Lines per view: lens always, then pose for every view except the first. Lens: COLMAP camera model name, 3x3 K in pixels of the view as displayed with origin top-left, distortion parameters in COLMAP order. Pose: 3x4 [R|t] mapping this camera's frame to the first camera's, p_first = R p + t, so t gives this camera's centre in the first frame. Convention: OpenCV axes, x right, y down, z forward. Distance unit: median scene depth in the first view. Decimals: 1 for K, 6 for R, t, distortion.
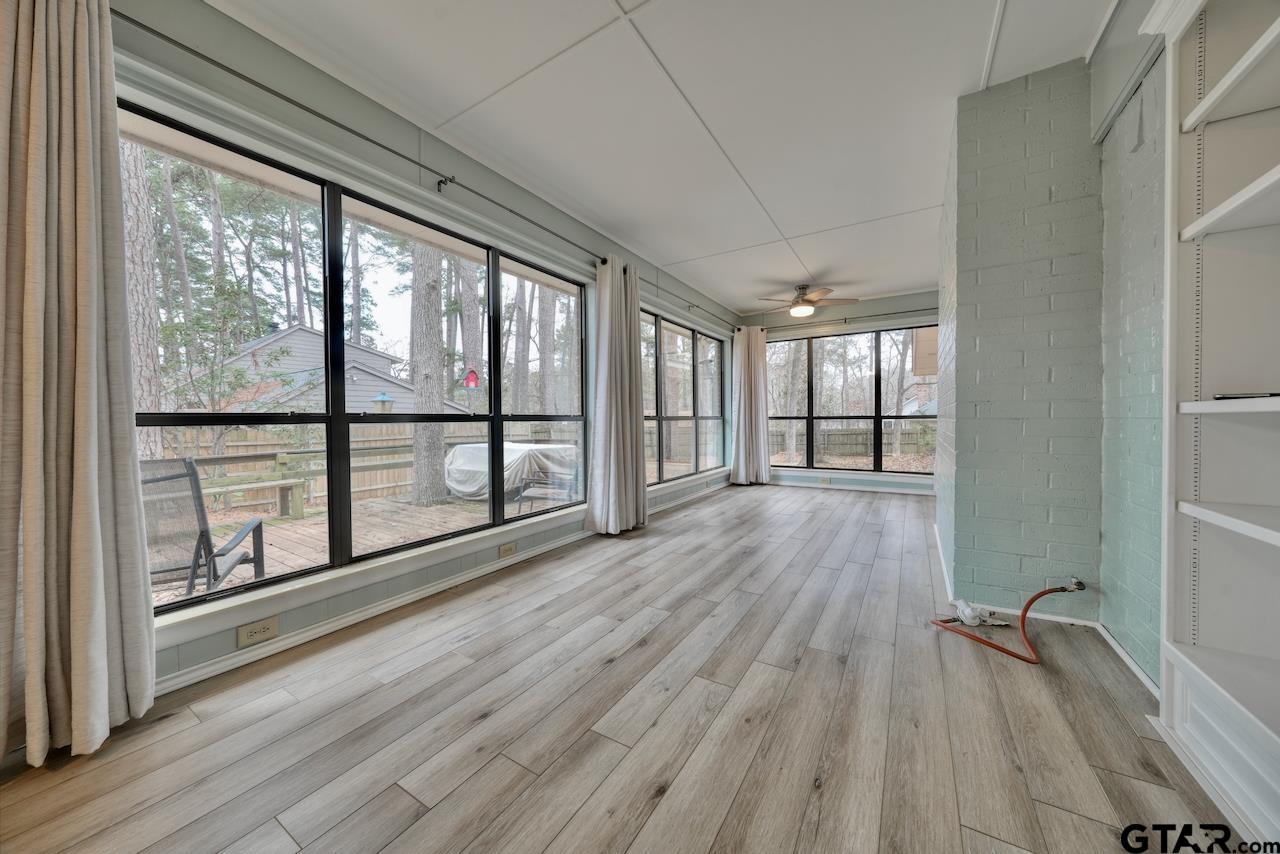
lens RADIAL K [[433.4, 0, 644.8], [0, 433.4, 422.9], [0, 0, 1]] dist [-0.005462, 0.001151]
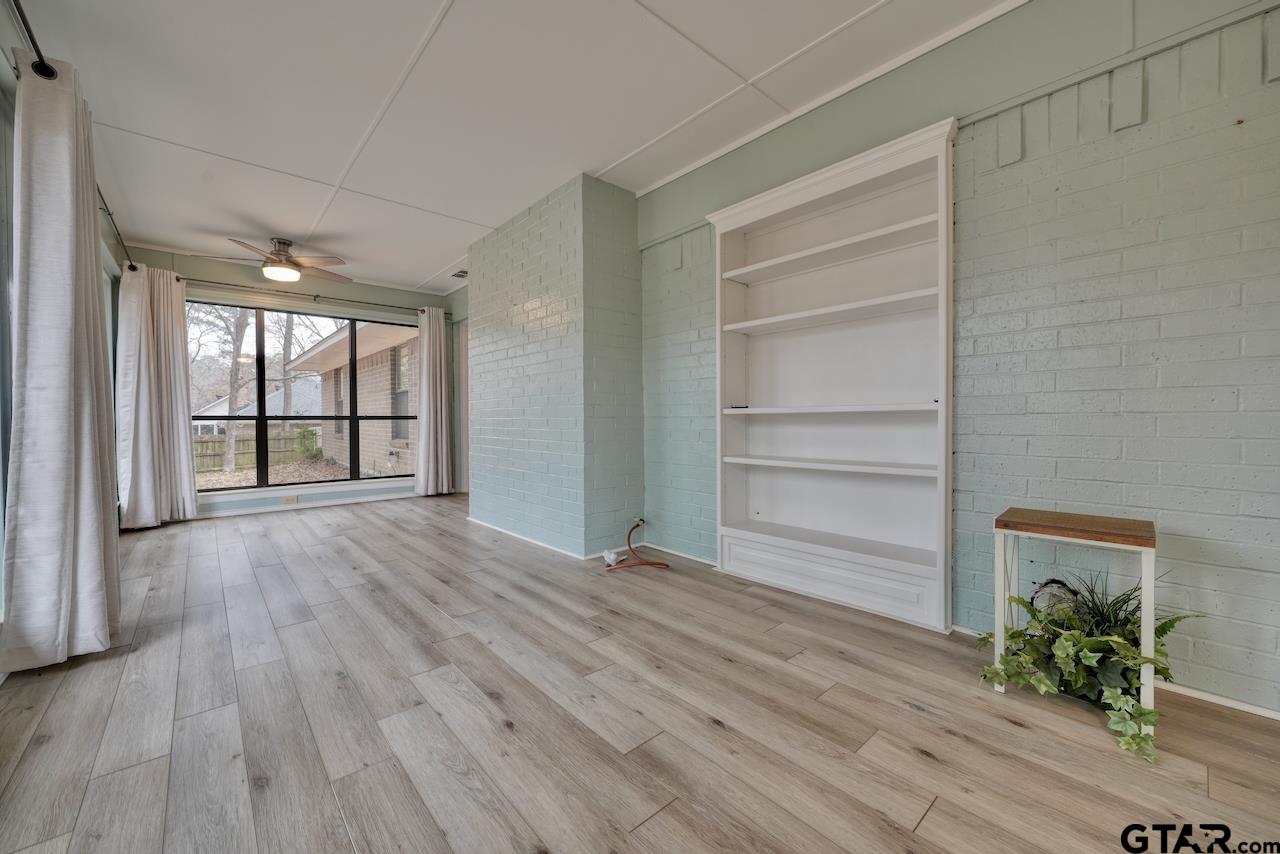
lens RADIAL K [[495.9, 0, 644.6], [0, 495.9, 426.6], [0, 0, 1]] dist [-0.002873, -0.000343]
pose [[0.285255, -0.009400, 0.958406, -0.330487], [0.009757, 0.999929, 0.006904, 0.004611], [-0.958402, 0.007382, 0.285327, 0.197579]]
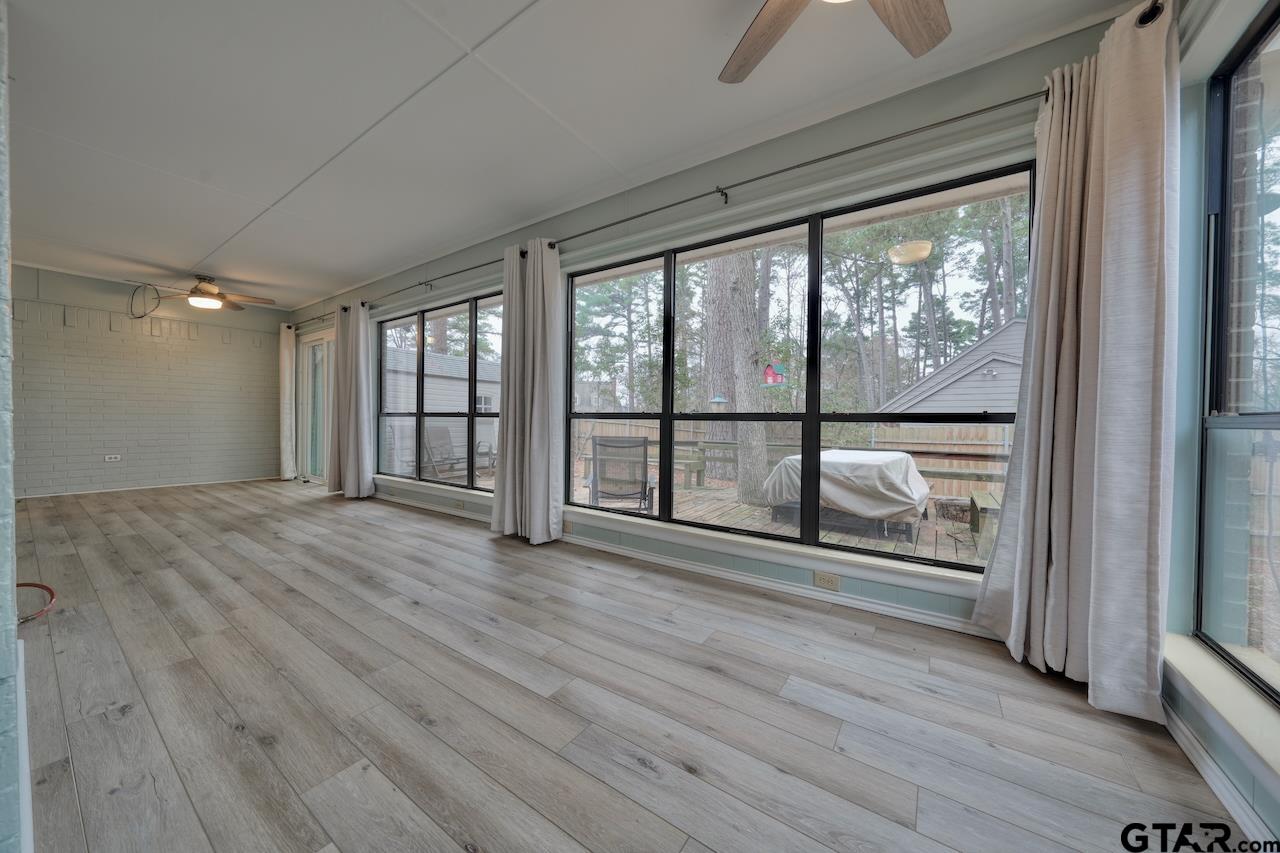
lens RADIAL K [[433.4, 0, 642.8], [0, 433.4, 424.5], [0, 0, 1]] dist [-0.005462, 0.001151]
pose [[-0.048301, 0.016850, -0.998691, 0.715274], [-0.016524, 0.999707, 0.017667, -0.010290], [0.998696, 0.017355, -0.048009, 1.084008]]
